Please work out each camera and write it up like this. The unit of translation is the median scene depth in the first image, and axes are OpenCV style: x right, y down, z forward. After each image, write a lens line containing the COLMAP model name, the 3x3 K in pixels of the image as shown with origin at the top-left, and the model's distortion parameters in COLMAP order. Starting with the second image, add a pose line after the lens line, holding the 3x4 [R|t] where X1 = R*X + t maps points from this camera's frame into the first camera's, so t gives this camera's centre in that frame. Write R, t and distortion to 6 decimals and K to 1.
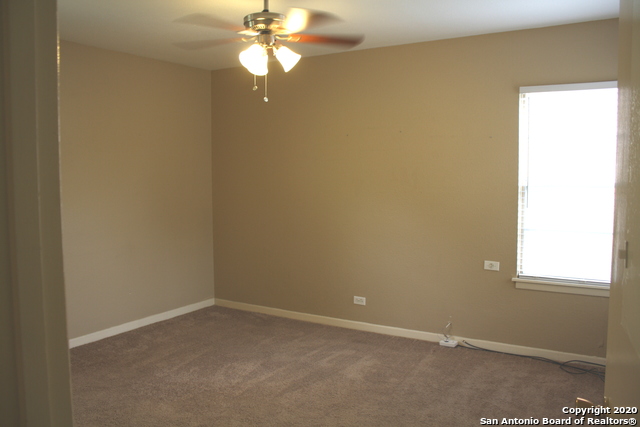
lens RADIAL K [[534.0, 0, 317.0], [0, 534.0, 211.7], [0, 0, 1]] dist [-0.172985, 0.160443]
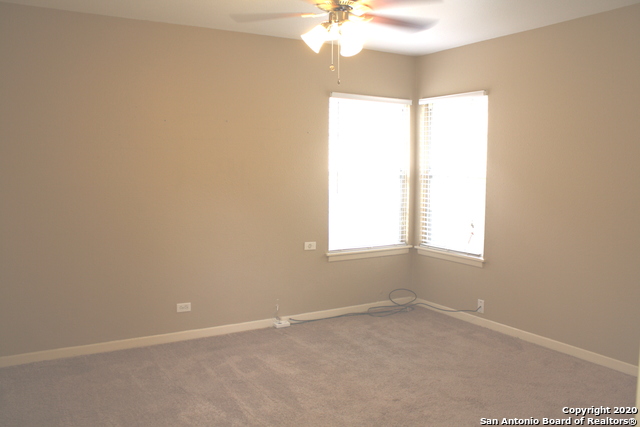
lens RADIAL K [[534.0, 0, 317.0], [0, 534.0, 211.7], [0, 0, 1]] dist [-0.172985, 0.160443]
pose [[0.465547, -0.072970, 0.882010, -0.696188], [0.058785, 0.996944, 0.051451, -0.030651], [-0.883069, 0.027896, 0.468413, 0.455003]]
